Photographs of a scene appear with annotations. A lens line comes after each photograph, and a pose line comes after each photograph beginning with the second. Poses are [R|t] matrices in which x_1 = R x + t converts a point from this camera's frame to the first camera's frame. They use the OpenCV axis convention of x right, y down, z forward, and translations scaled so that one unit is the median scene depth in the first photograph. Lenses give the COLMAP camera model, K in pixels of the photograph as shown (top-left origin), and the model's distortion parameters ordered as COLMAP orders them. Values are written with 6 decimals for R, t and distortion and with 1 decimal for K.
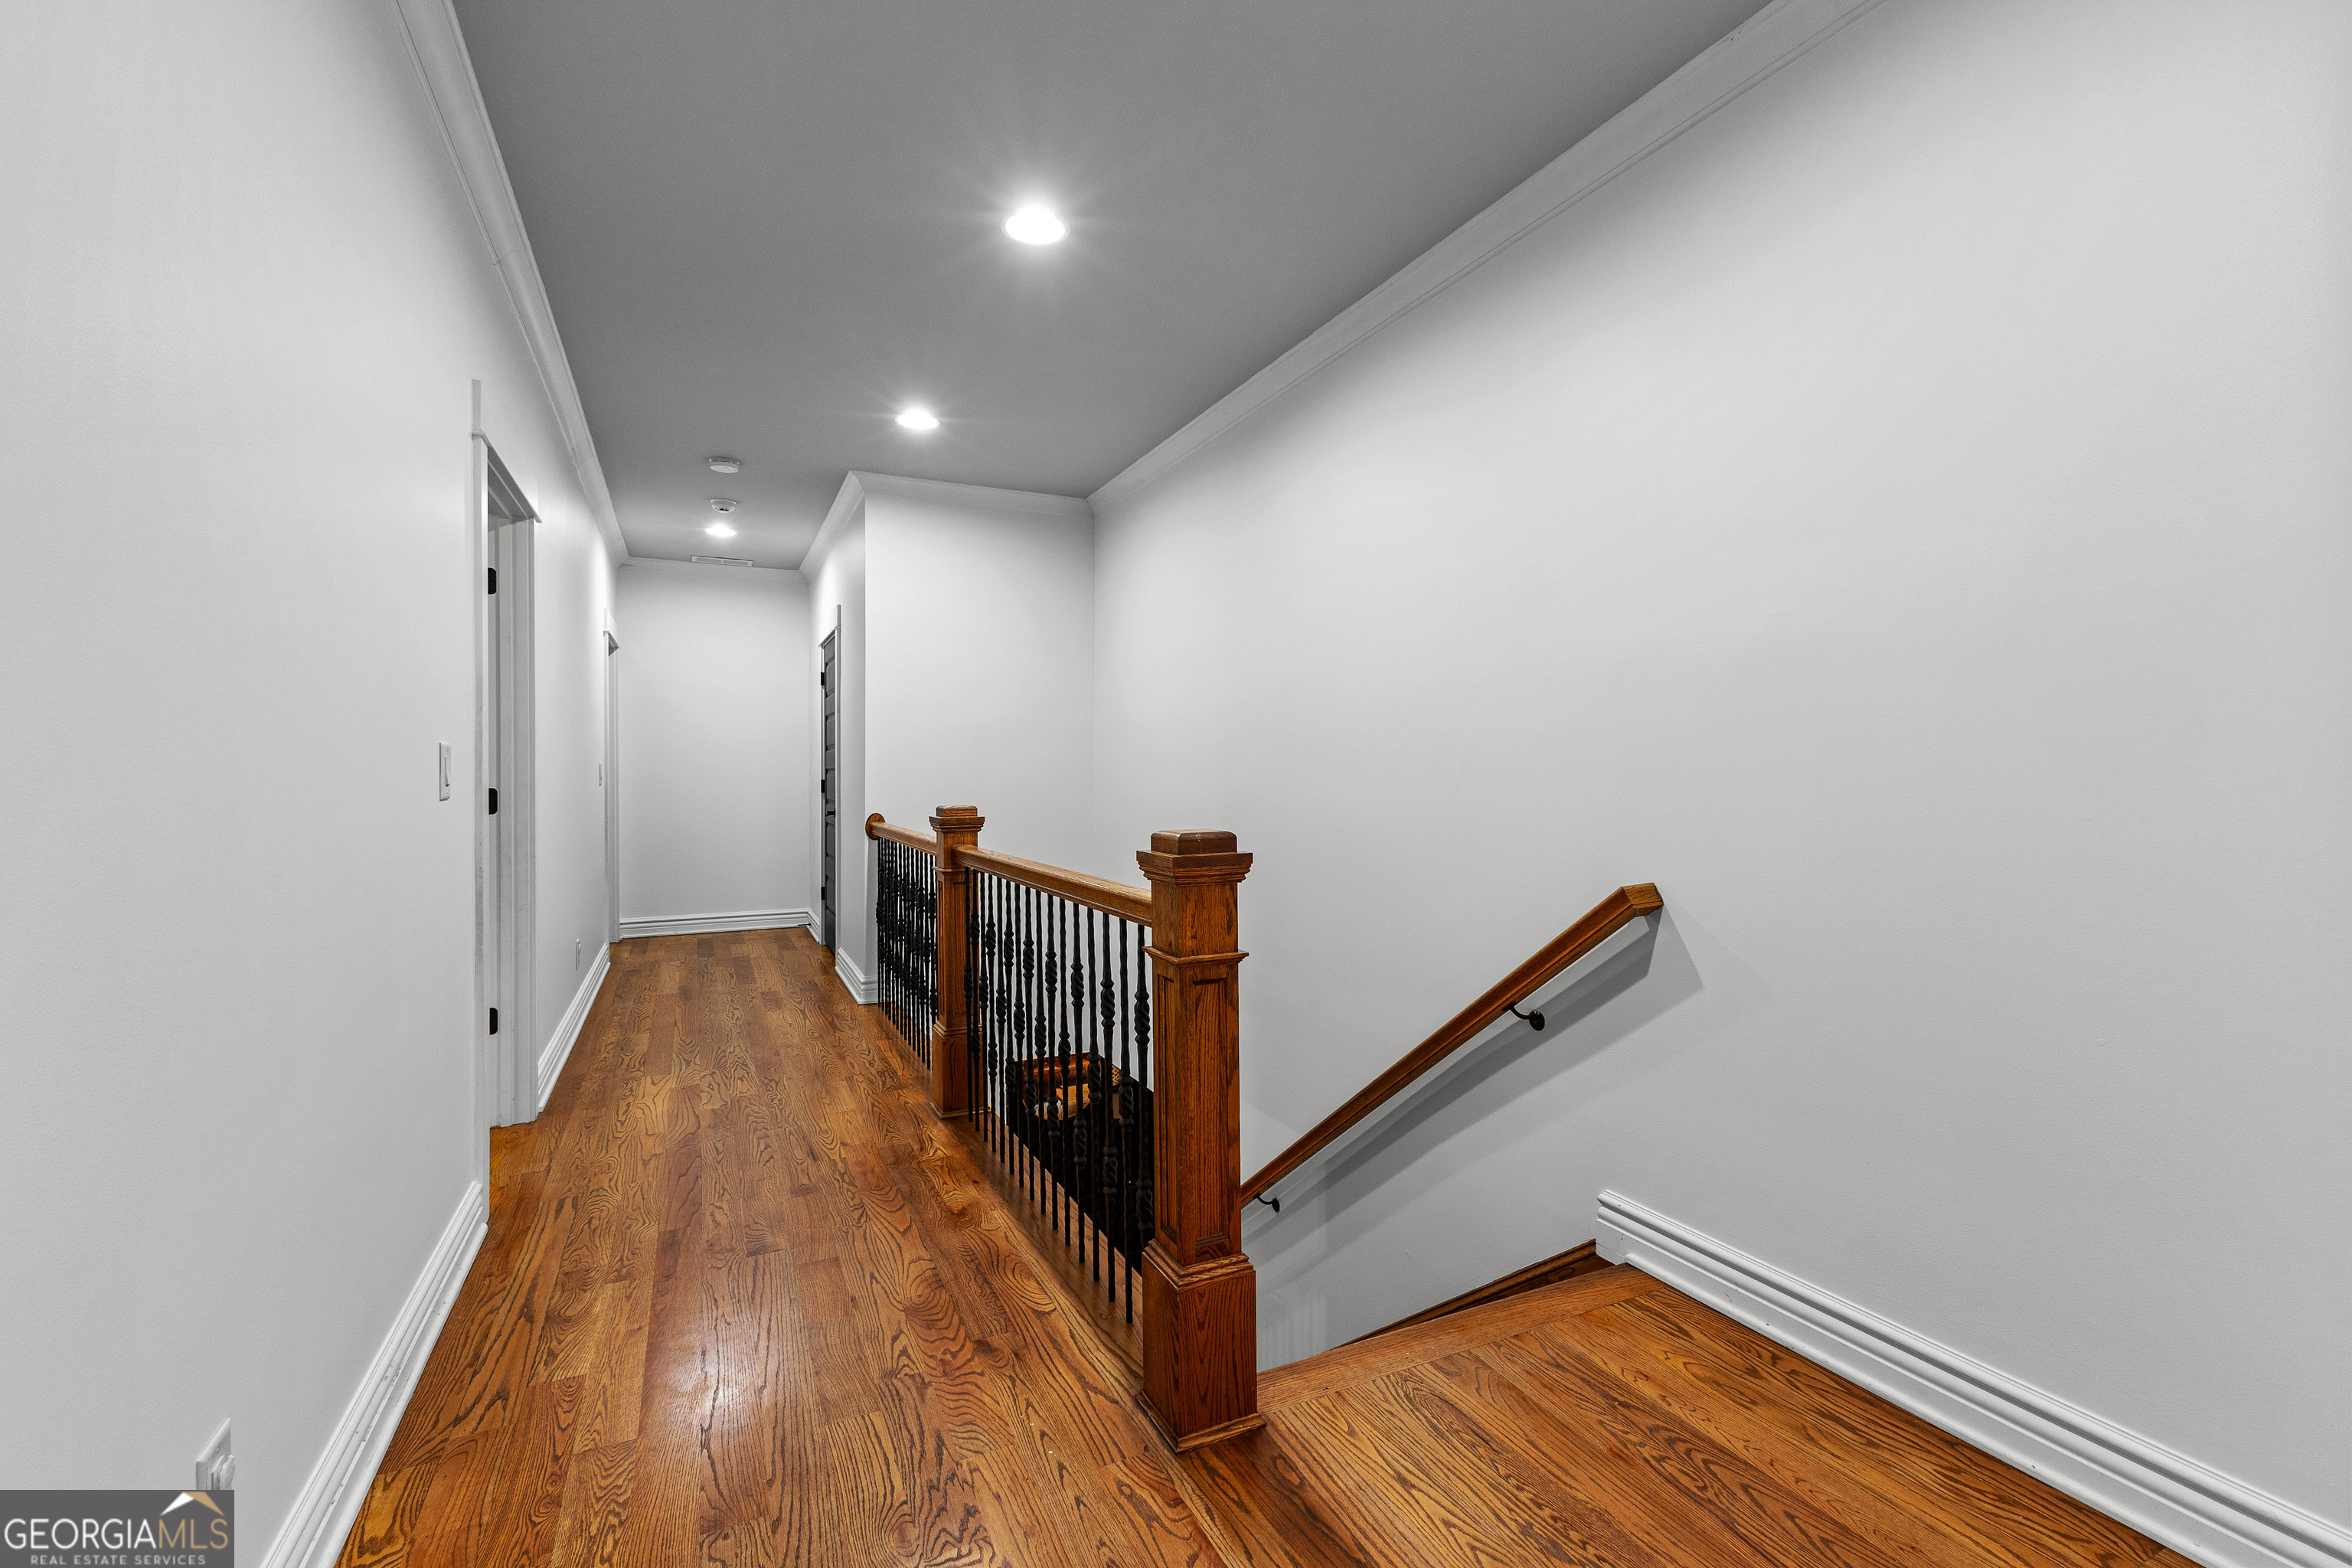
lens RADIAL K [[1008.7, 0, 1177.7], [0, 1008.7, 776.5], [0, 0, 1]] dist [0.015255, -0.005297]
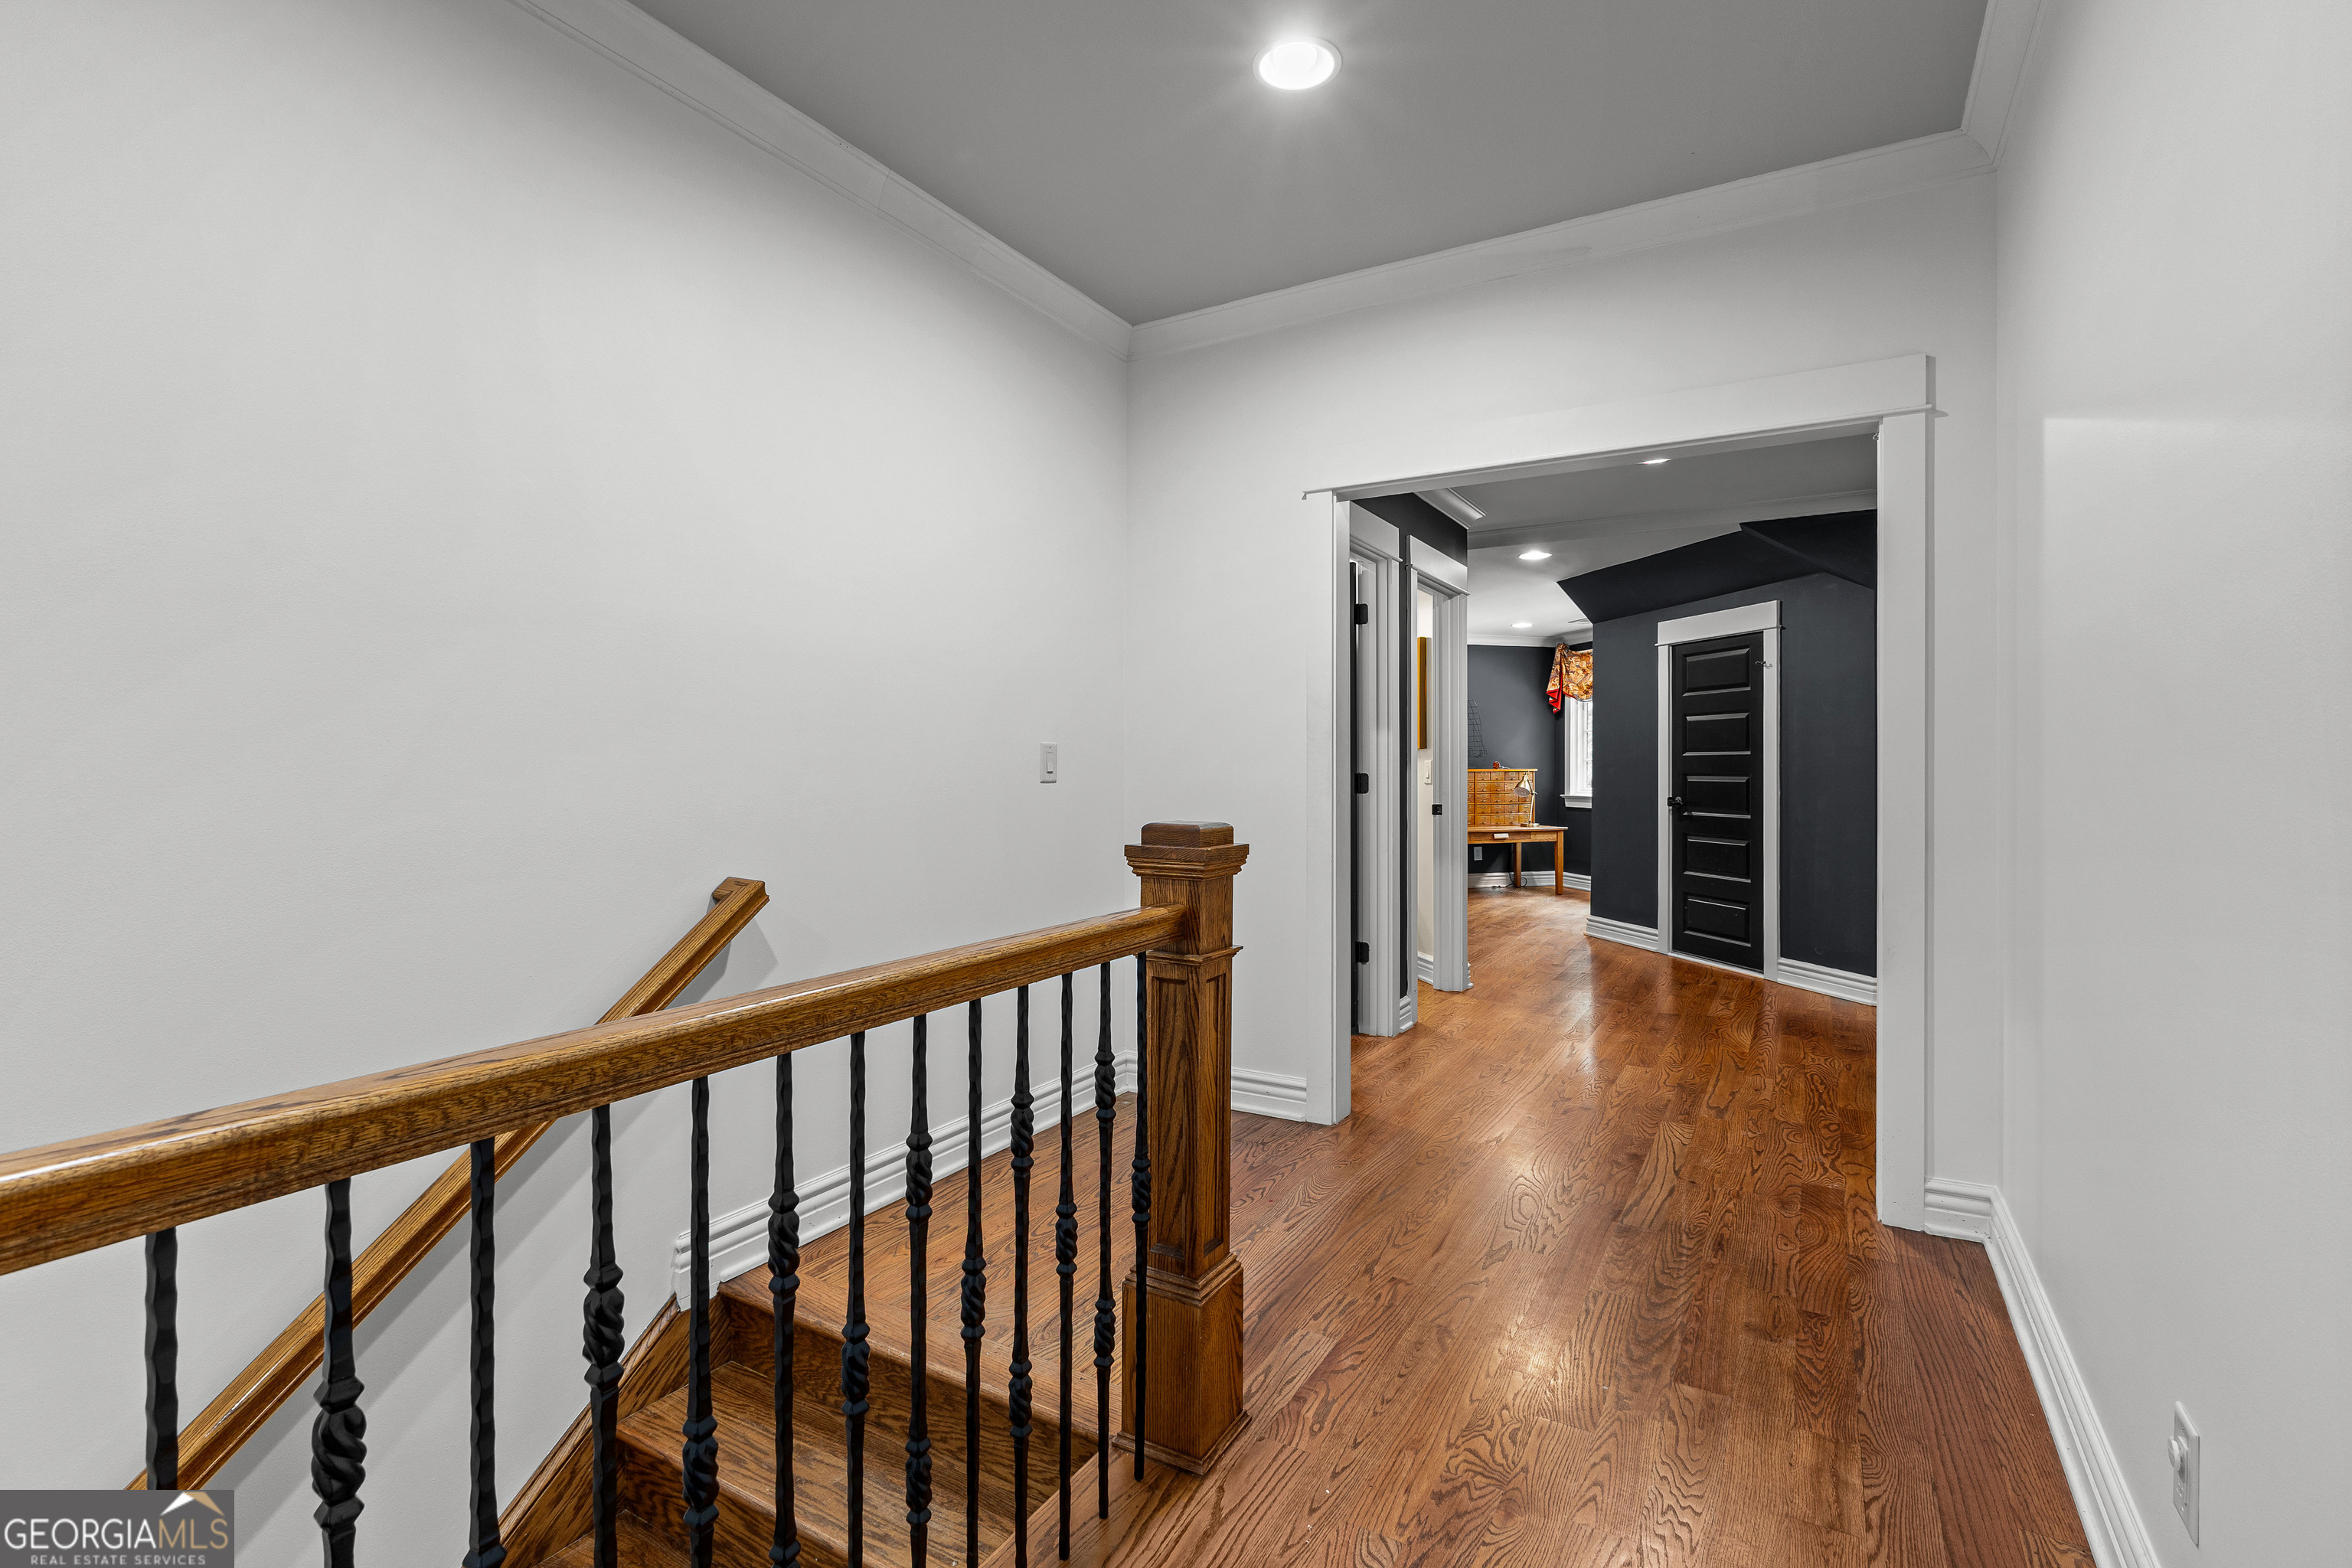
lens RADIAL K [[1094.9, 0, 1176.0], [0, 1094.9, 784.0], [0, 0, 1]] dist [0.000394, 0.000096]
pose [[-0.571172, 0.000152, 0.820830, -0.922702], [0.005531, 0.999978, 0.003664, 0.013741], [-0.820812, 0.006633, -0.571161, 1.785091]]
